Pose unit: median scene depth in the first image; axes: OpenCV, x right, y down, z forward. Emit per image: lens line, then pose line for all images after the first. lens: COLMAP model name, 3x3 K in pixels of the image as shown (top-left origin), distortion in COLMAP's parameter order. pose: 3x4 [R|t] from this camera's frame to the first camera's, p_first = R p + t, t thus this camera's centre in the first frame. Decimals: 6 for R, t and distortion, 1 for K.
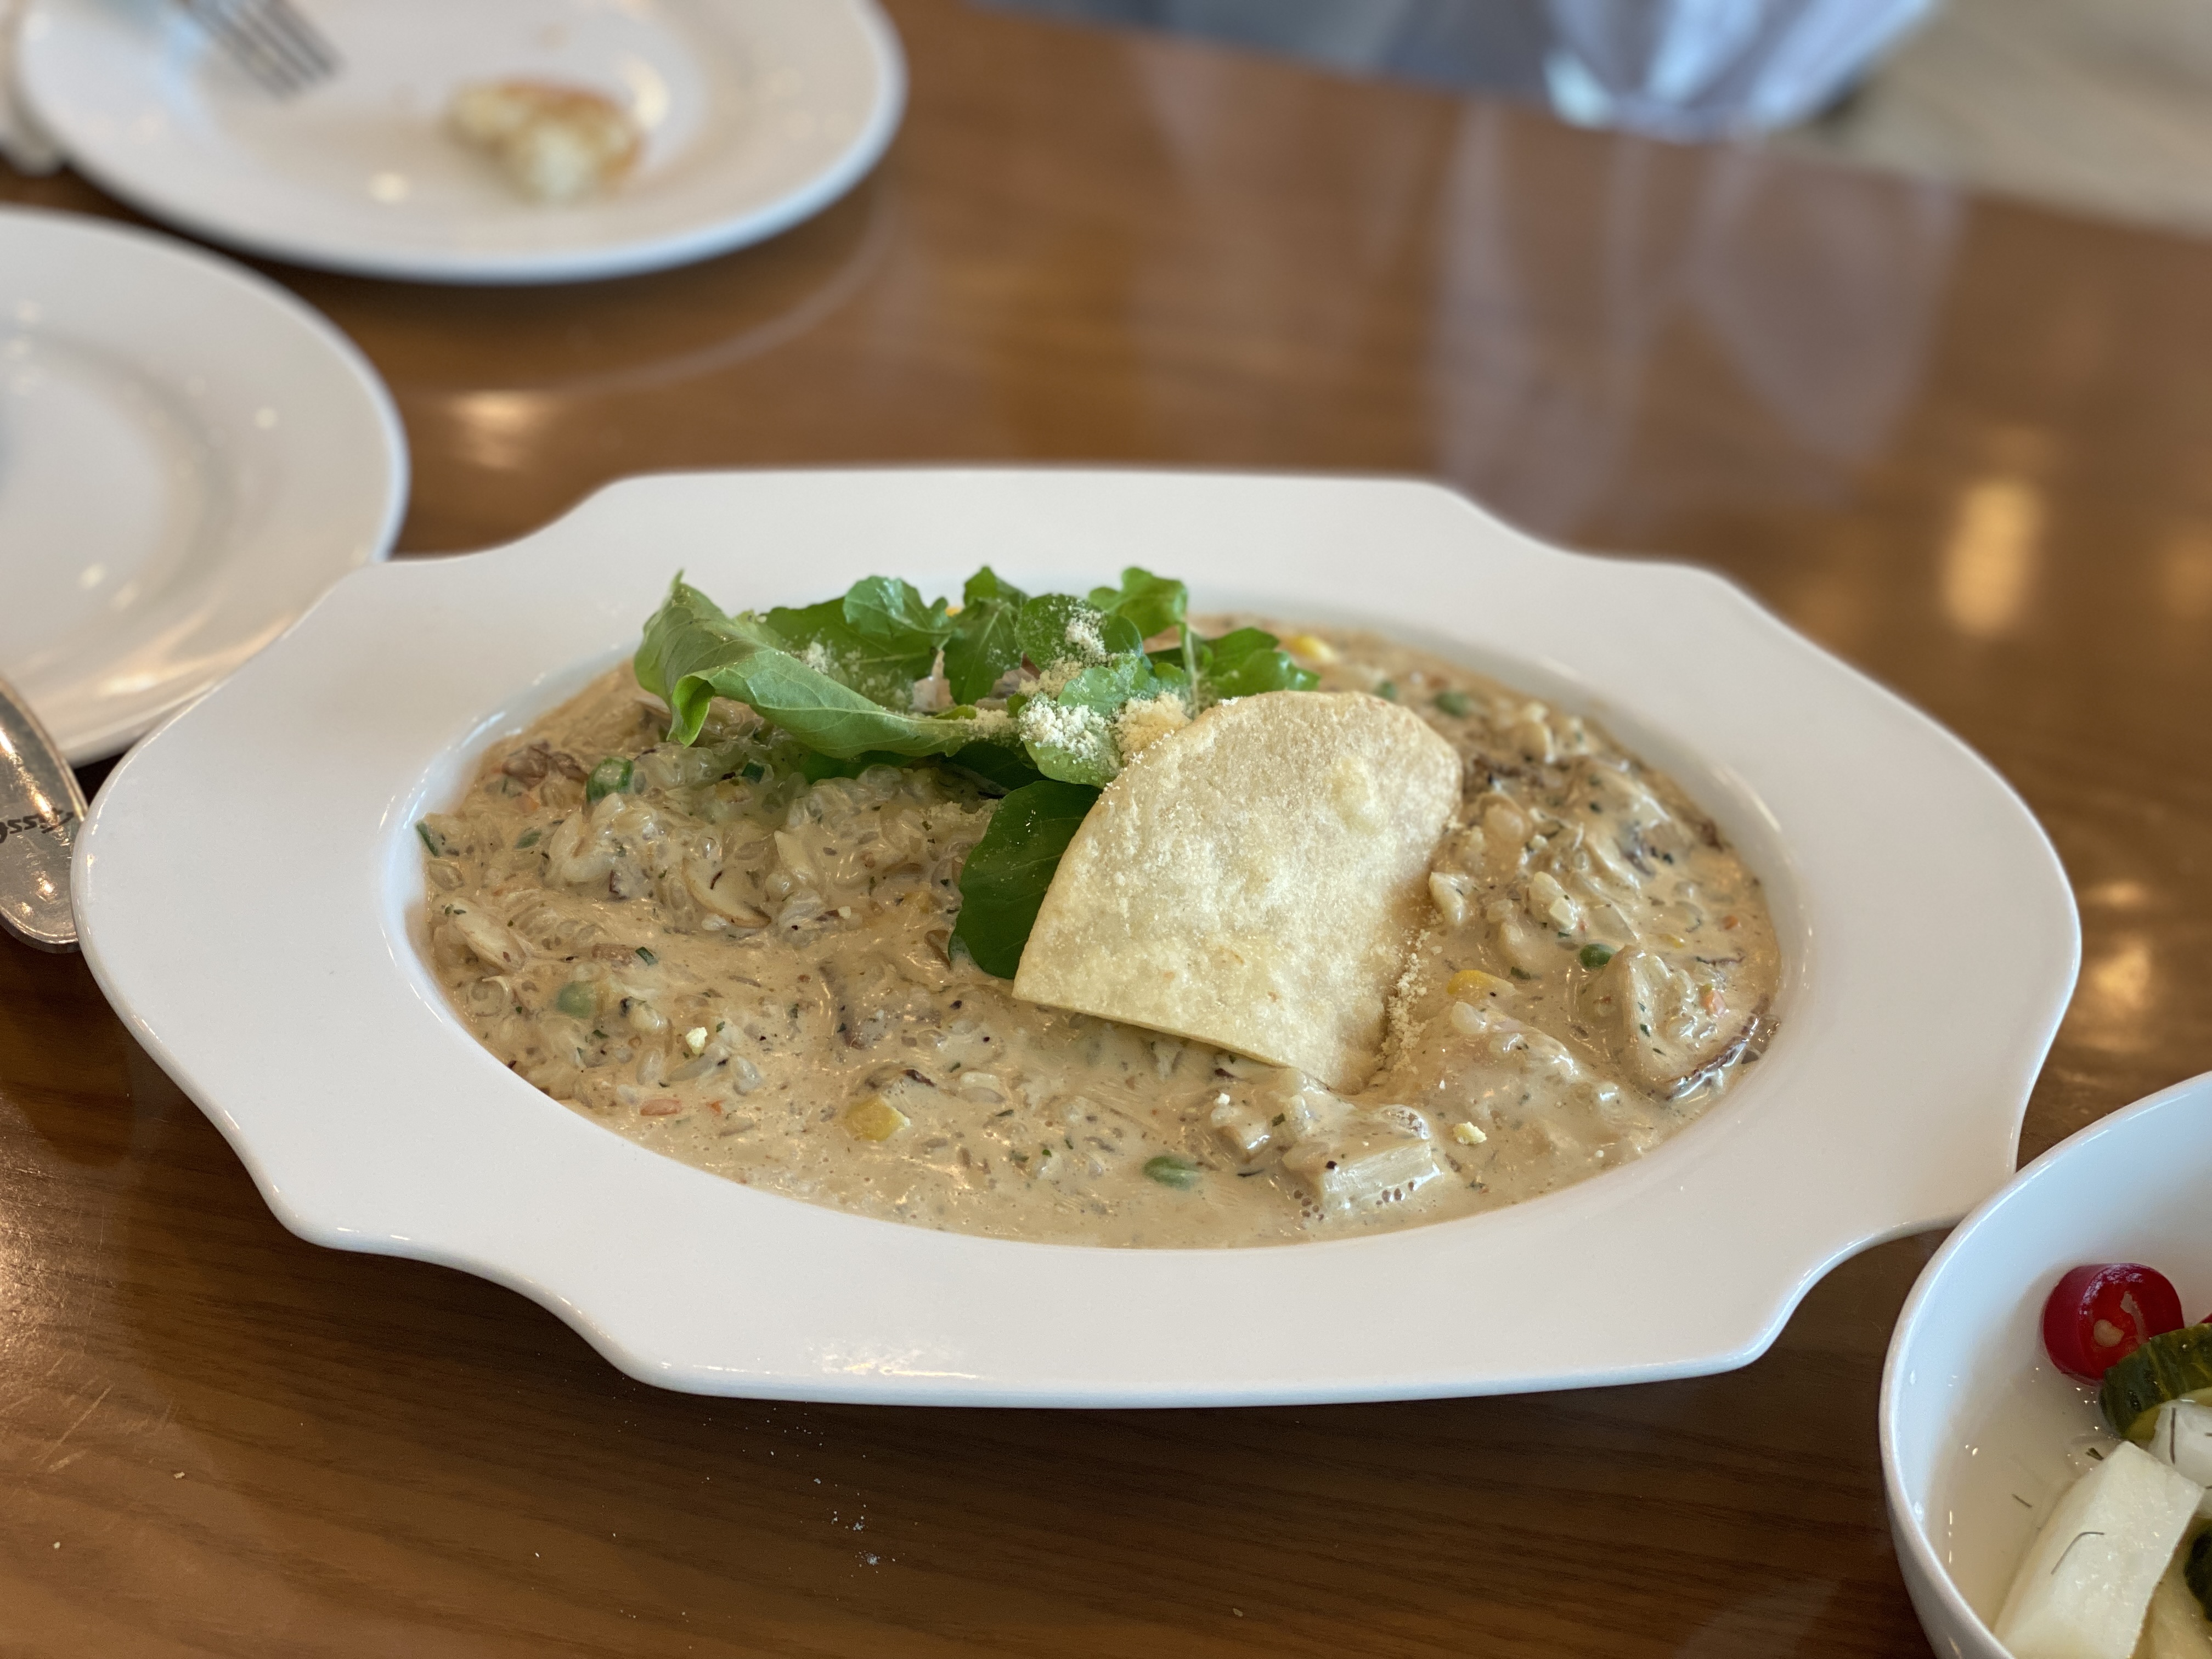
lens RADIAL K [[3363.0, 0, 1106.0], [0, 3363.0, 829.5], [0, 0, 1]] dist [0.048282, 0.000000]
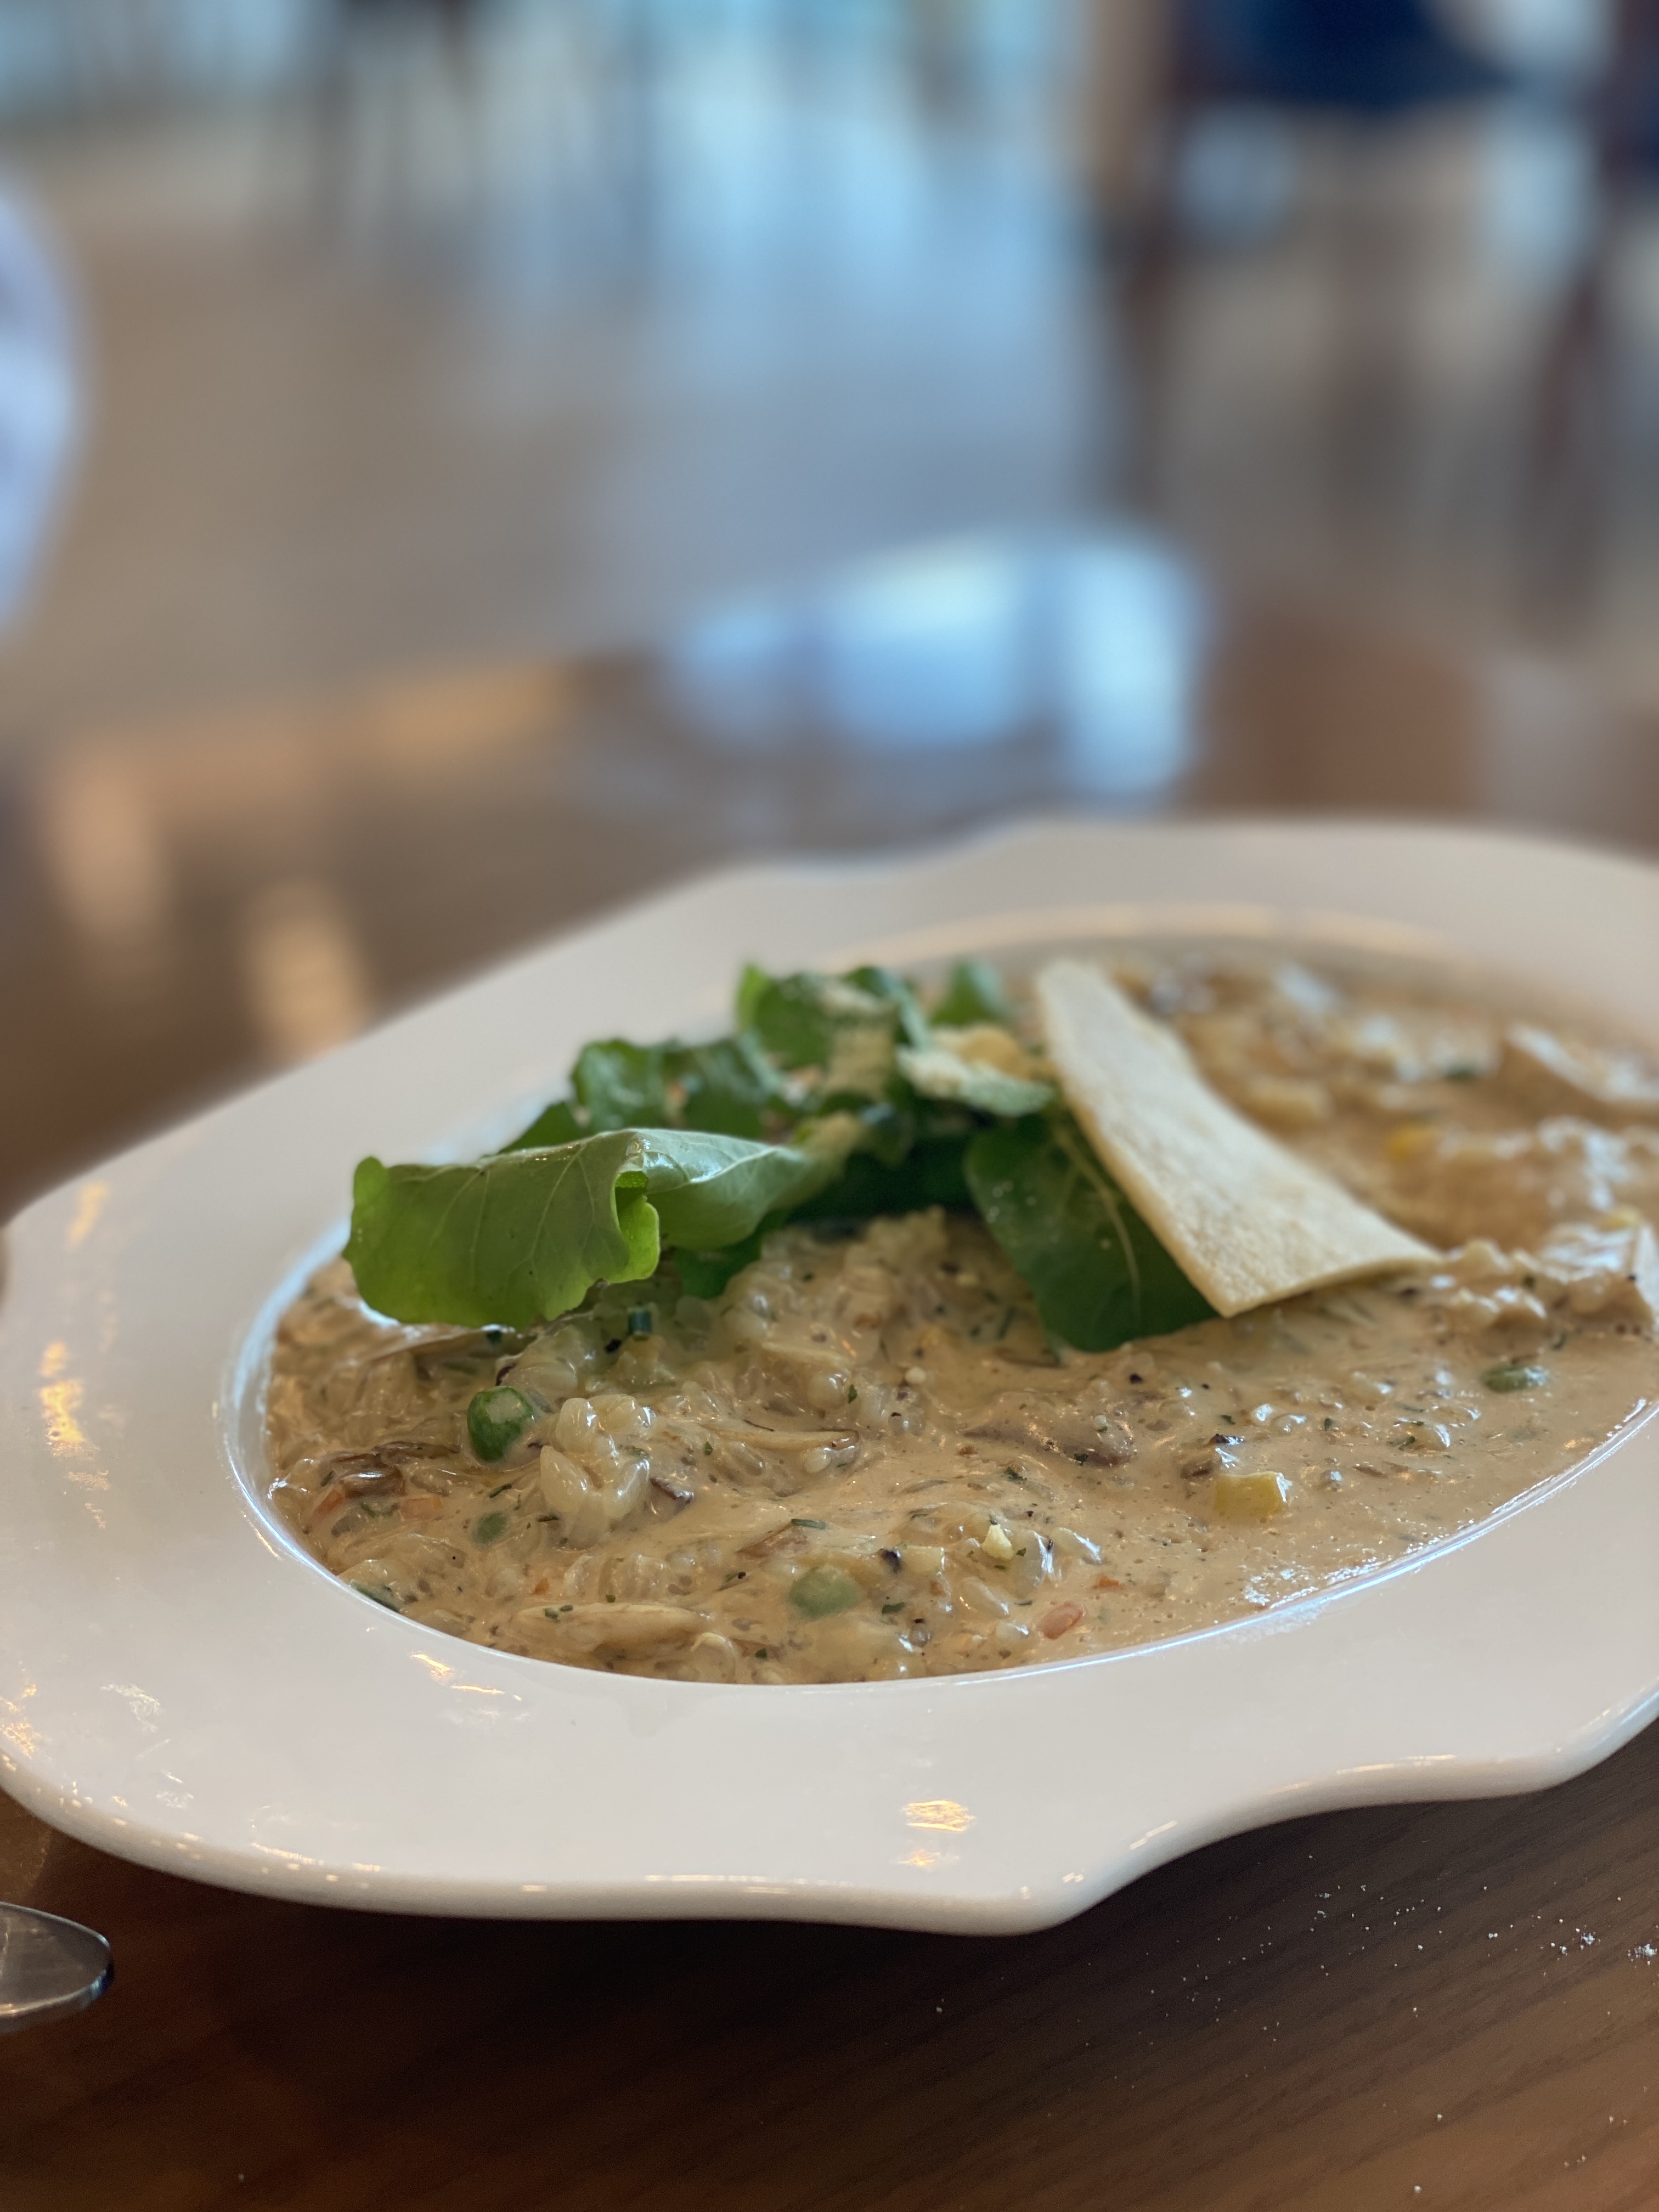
lens RADIAL K [[3363.0, 0, 829.5], [0, 3363.0, 1106.0], [0, 0, 1]] dist [0.048282, 0.000000]
pose [[0.680491, -0.388776, 0.621117, -0.534314], [0.518944, 0.854135, -0.033922, -0.011481], [-0.517329, 0.345408, 0.782984, 0.398507]]
